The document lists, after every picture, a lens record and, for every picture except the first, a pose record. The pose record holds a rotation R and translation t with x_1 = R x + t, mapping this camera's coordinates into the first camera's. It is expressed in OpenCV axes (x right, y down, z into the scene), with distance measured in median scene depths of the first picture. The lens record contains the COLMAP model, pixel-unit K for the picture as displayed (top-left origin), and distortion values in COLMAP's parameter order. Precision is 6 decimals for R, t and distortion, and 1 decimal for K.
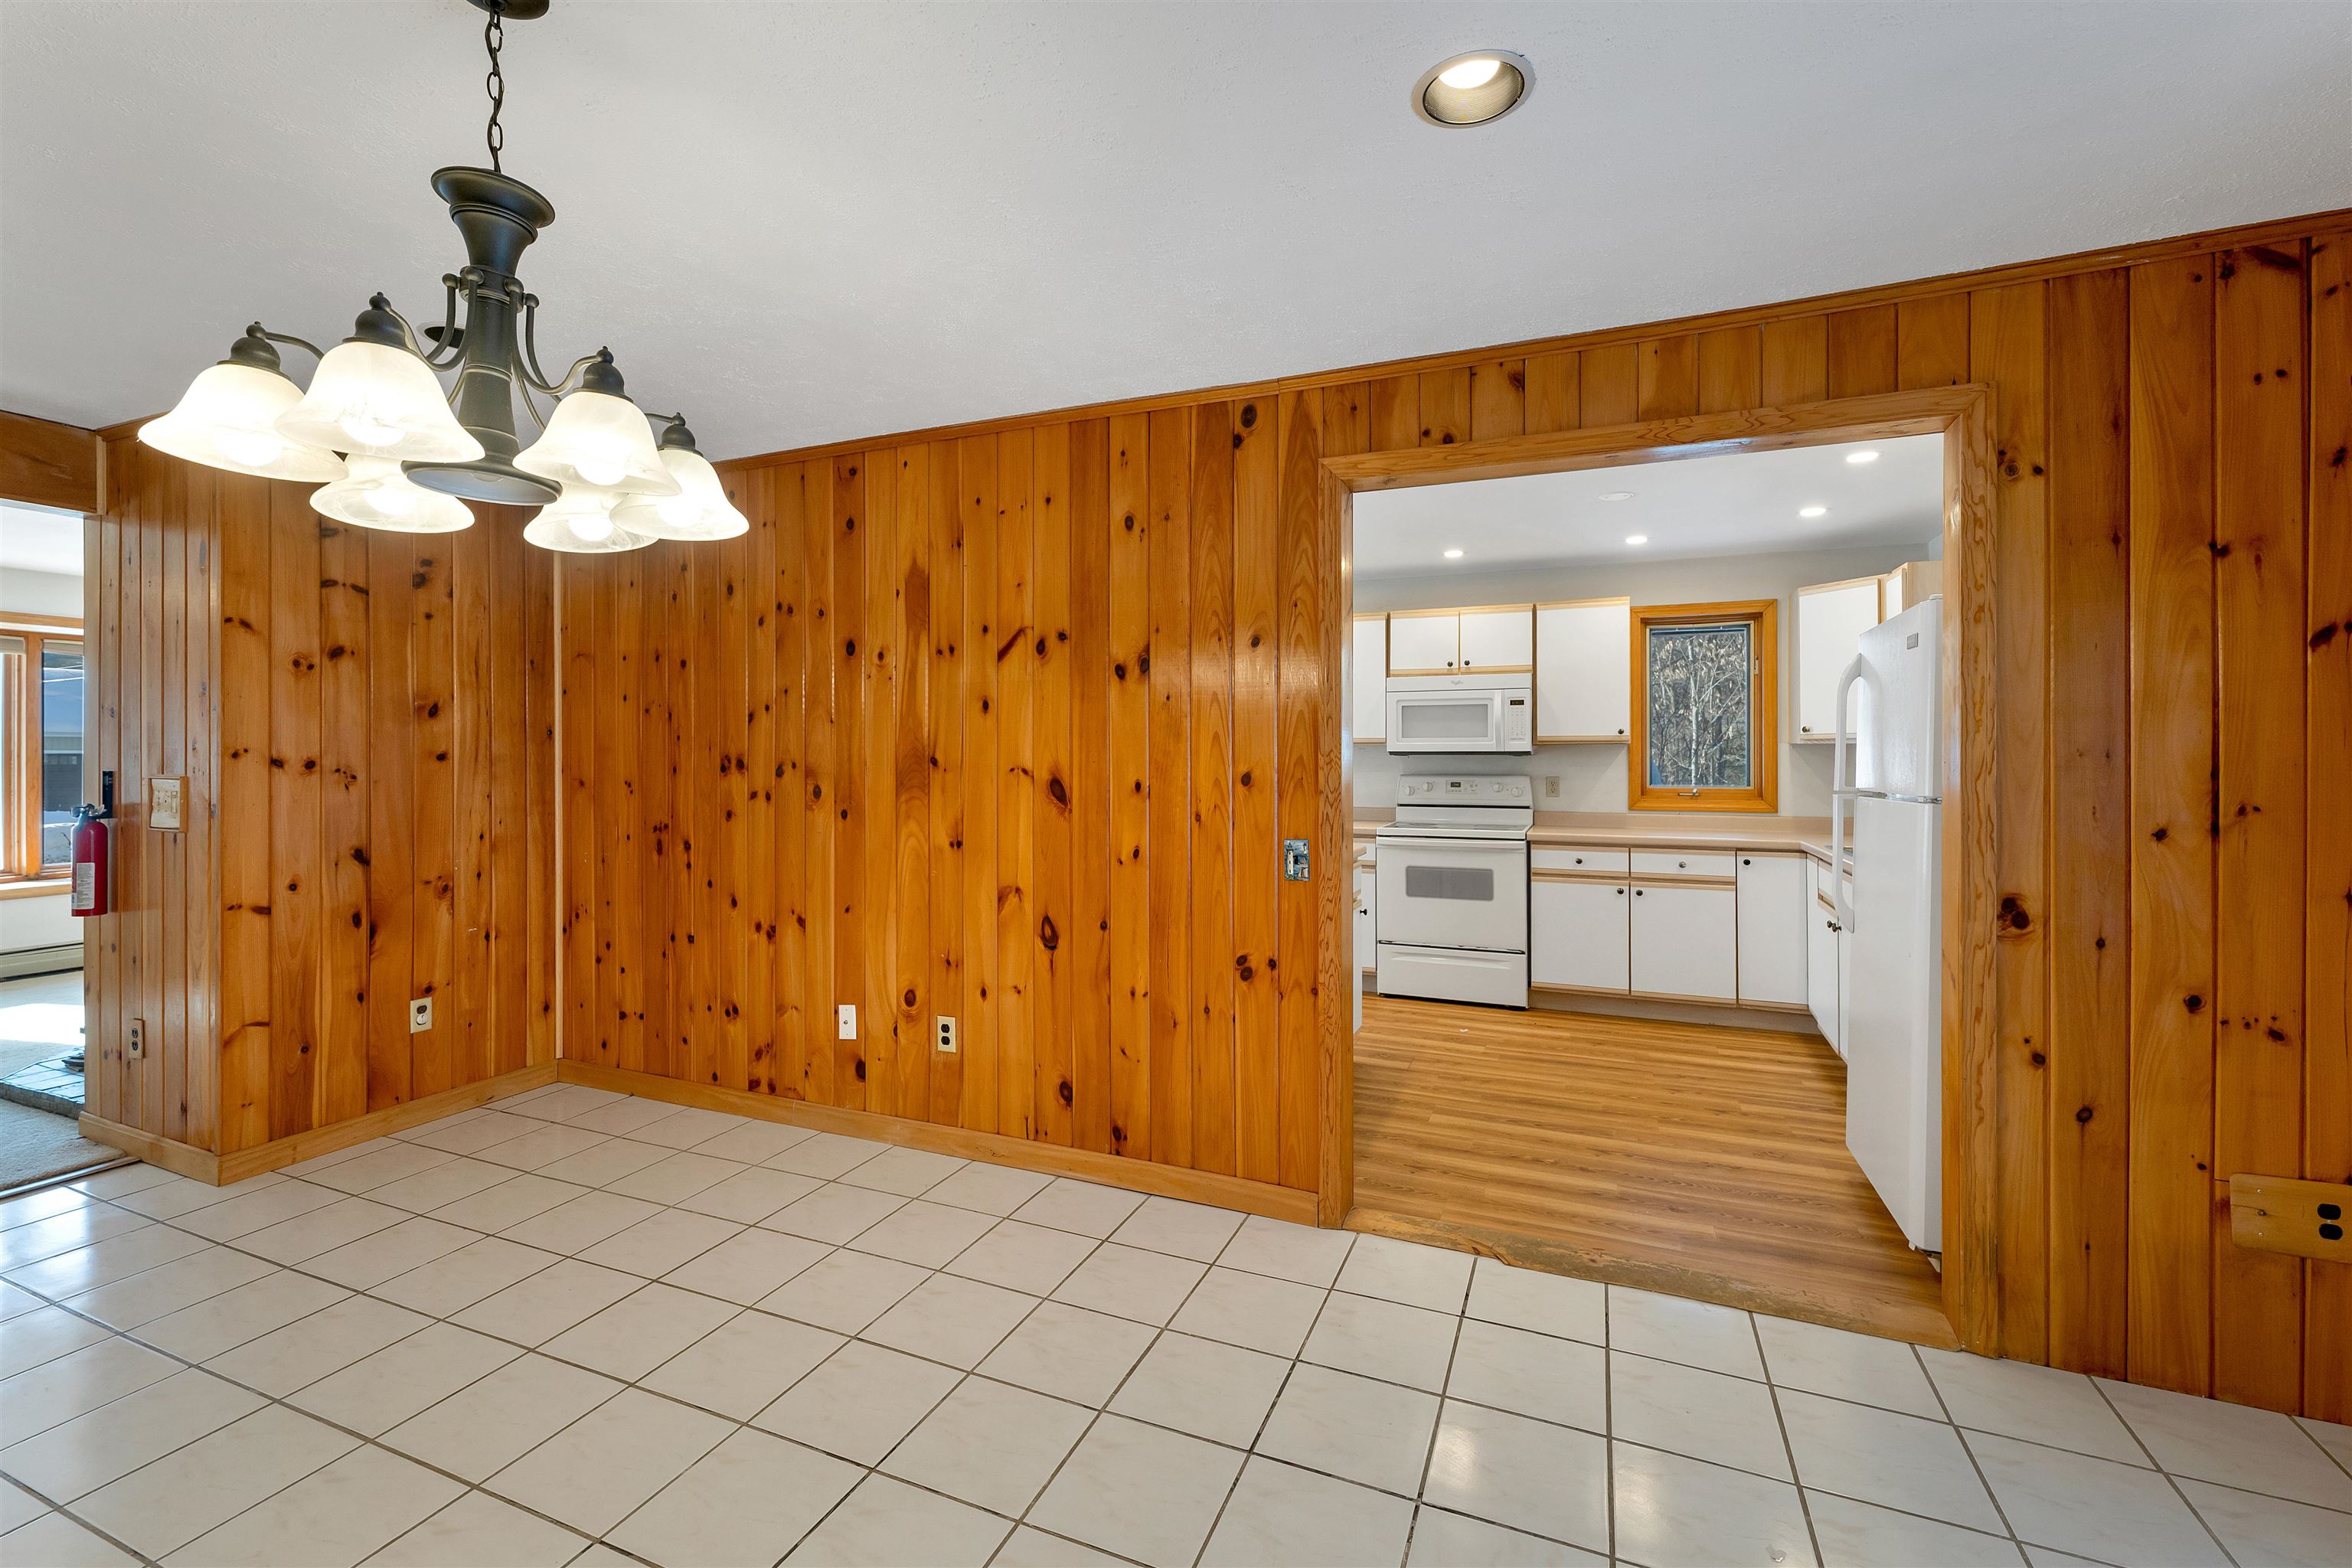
lens RADIAL K [[981.0, 0, 1181.3], [0, 981.0, 755.5], [0, 0, 1]] dist [0.000321, 0.000036]
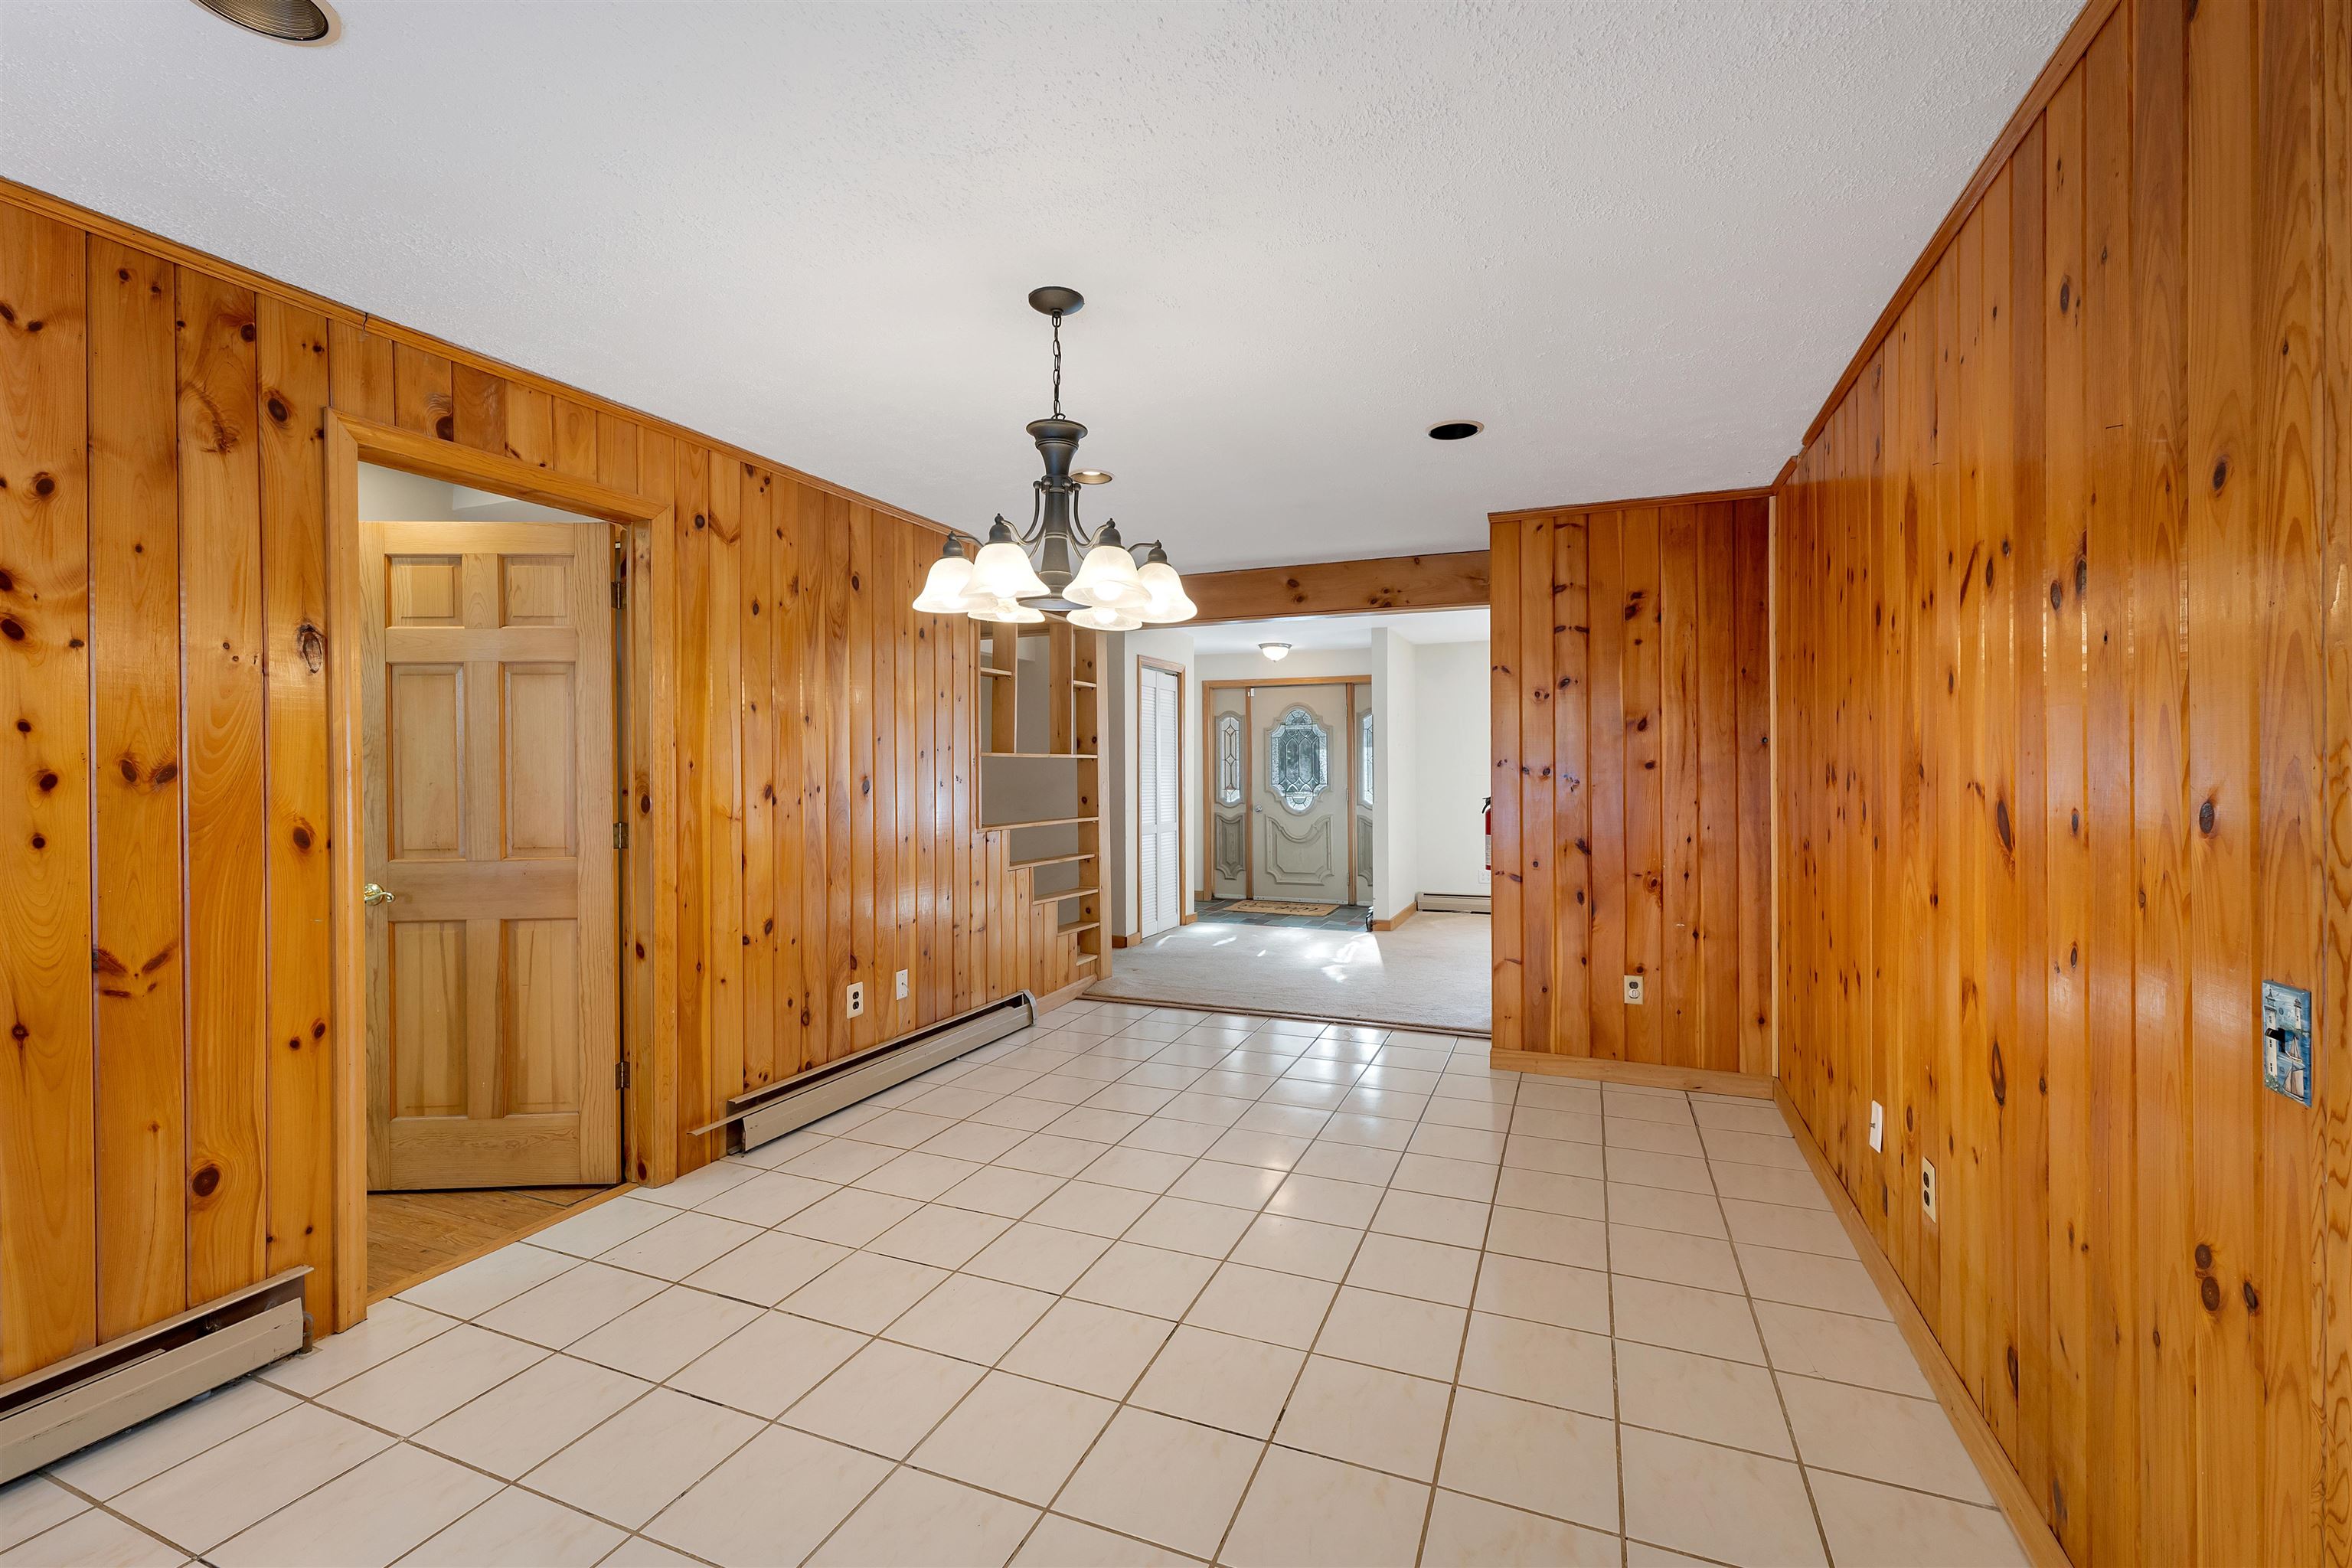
lens RADIAL K [[994.1, 0, 1175.6], [0, 994.1, 769.3], [0, 0, 1]] dist [-0.000168, -0.000061]
pose [[0.005197, 0.001980, -0.999985, 0.436165], [0.003232, 0.999993, 0.001997, 0.002270], [0.999981, -0.003242, 0.005191, 0.519195]]
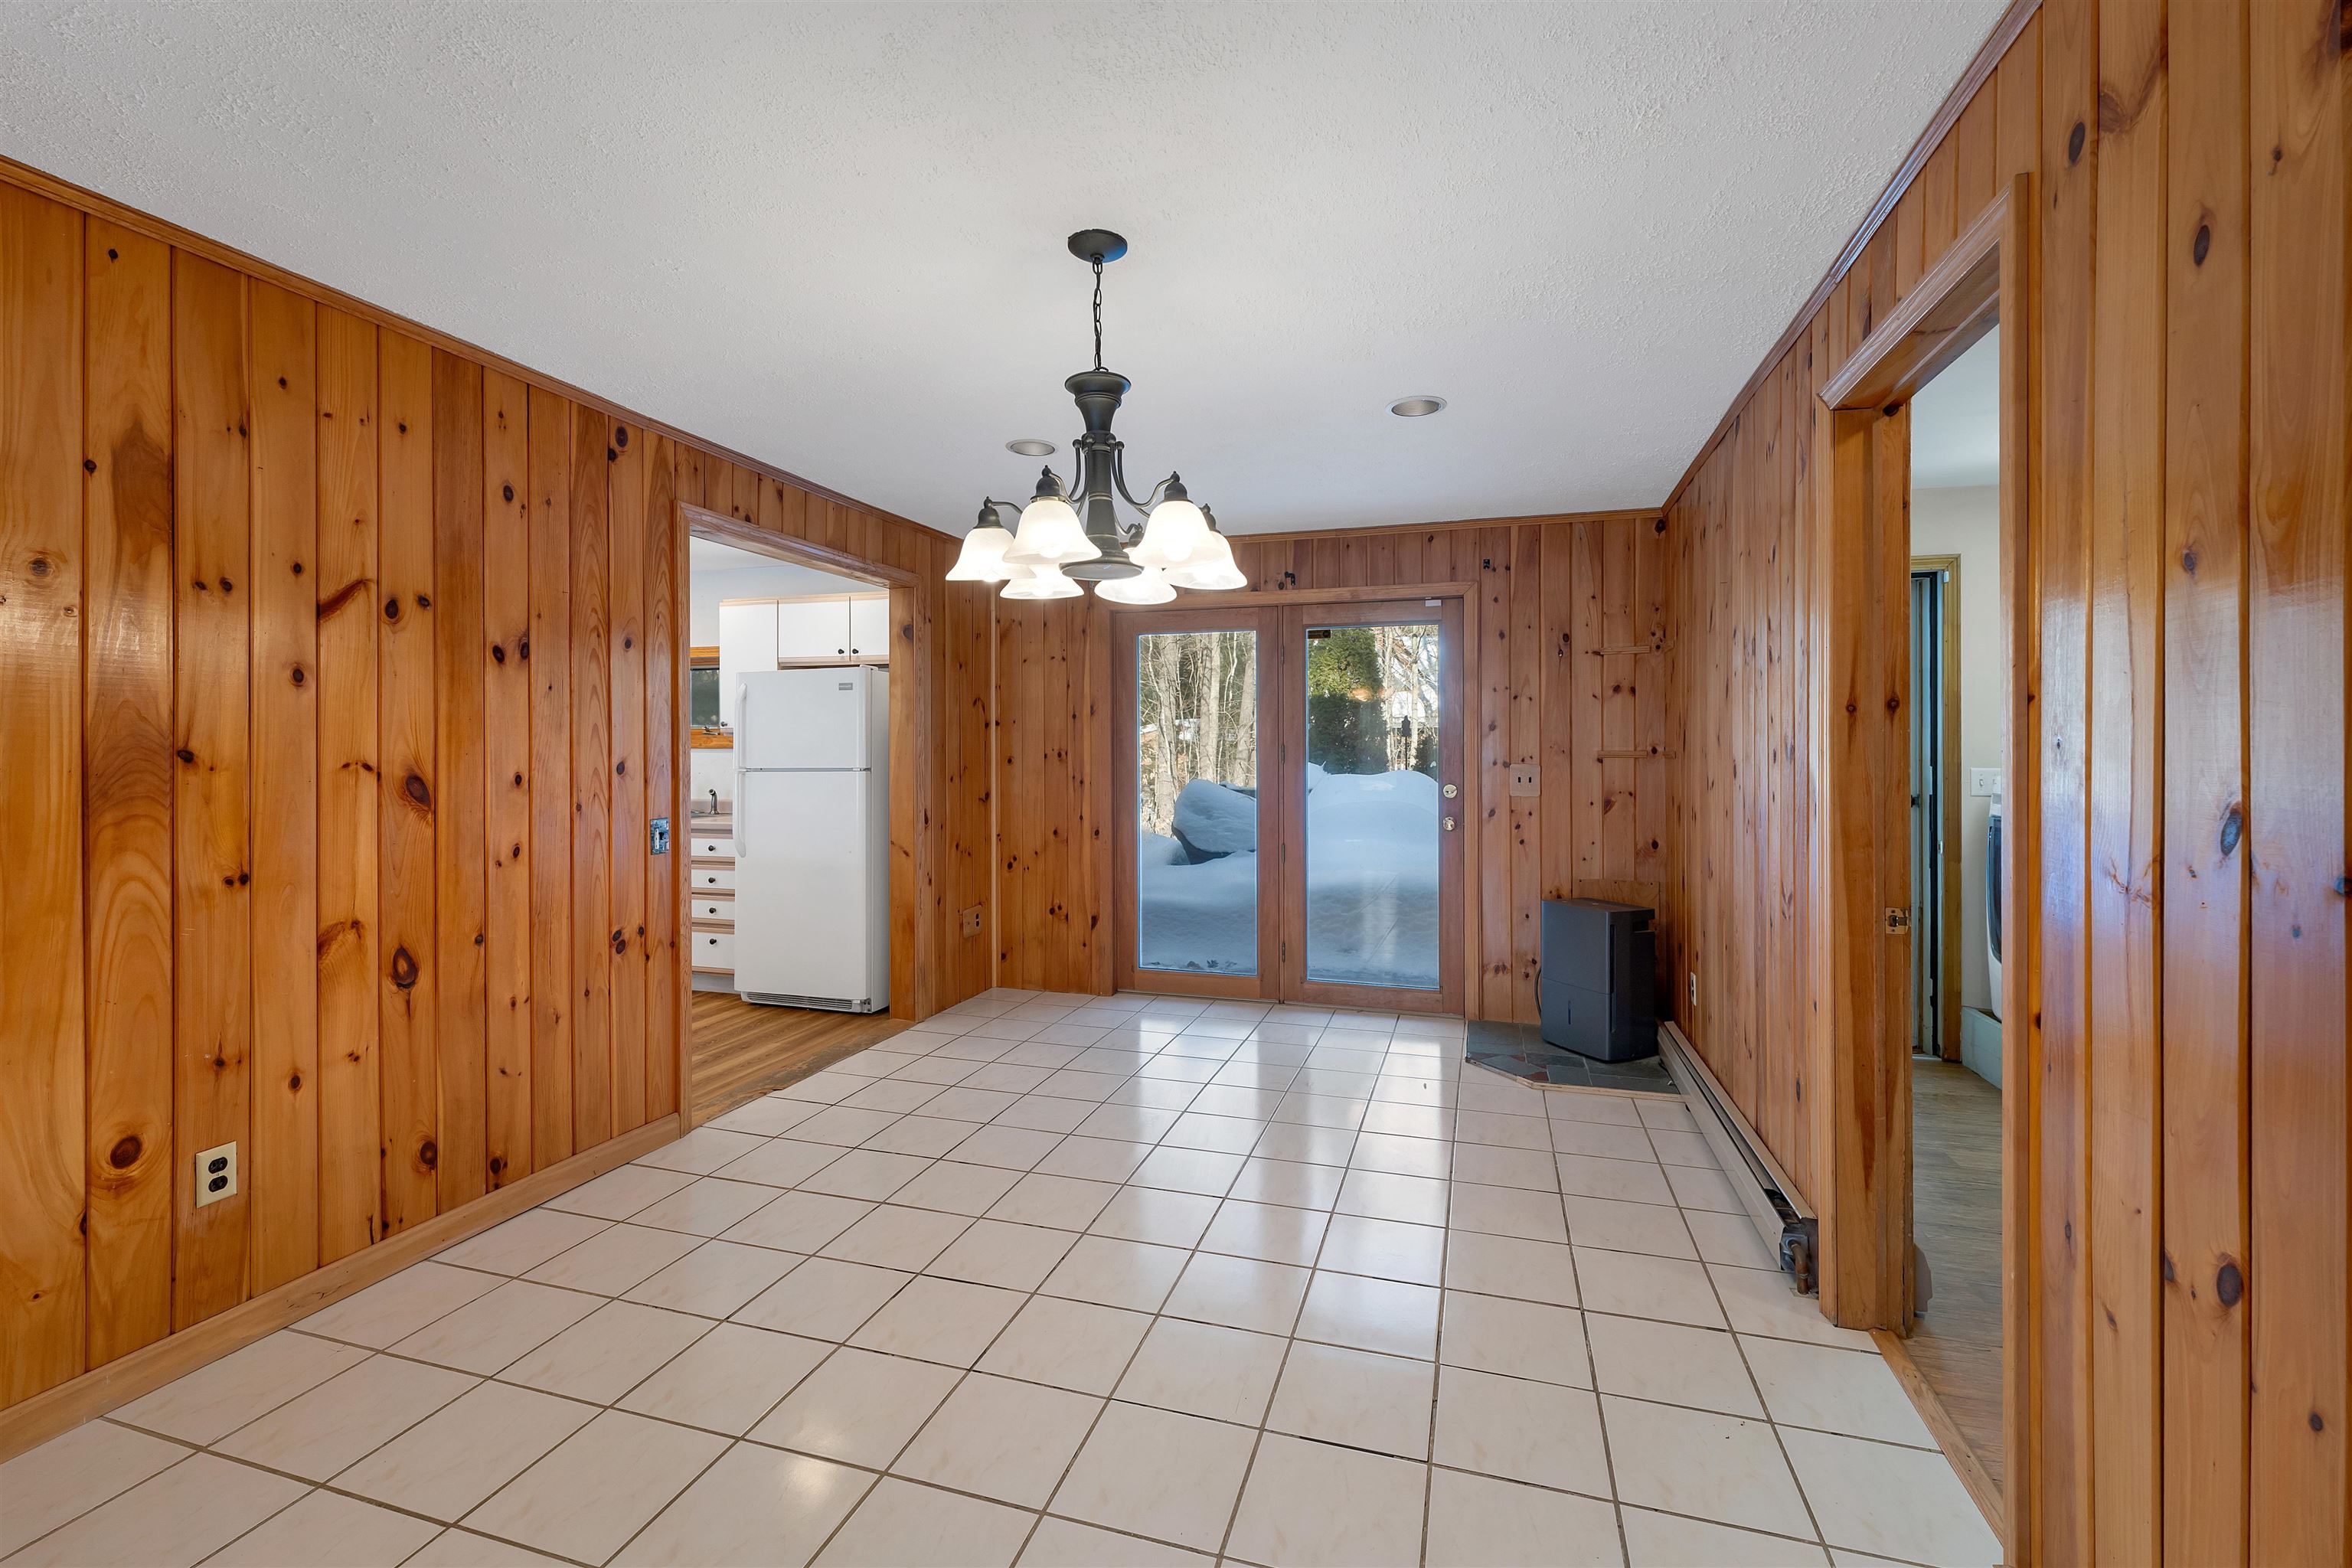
lens RADIAL K [[997.5, 0, 1173.4], [0, 997.5, 743.4], [0, 0, 1]] dist [0.001036, 0.000030]
pose [[-0.091366, 0.003990, 0.995809, -0.999634], [0.001688, 0.999991, -0.003852, 0.001671], [-0.995816, 0.001329, -0.091372, 0.446227]]
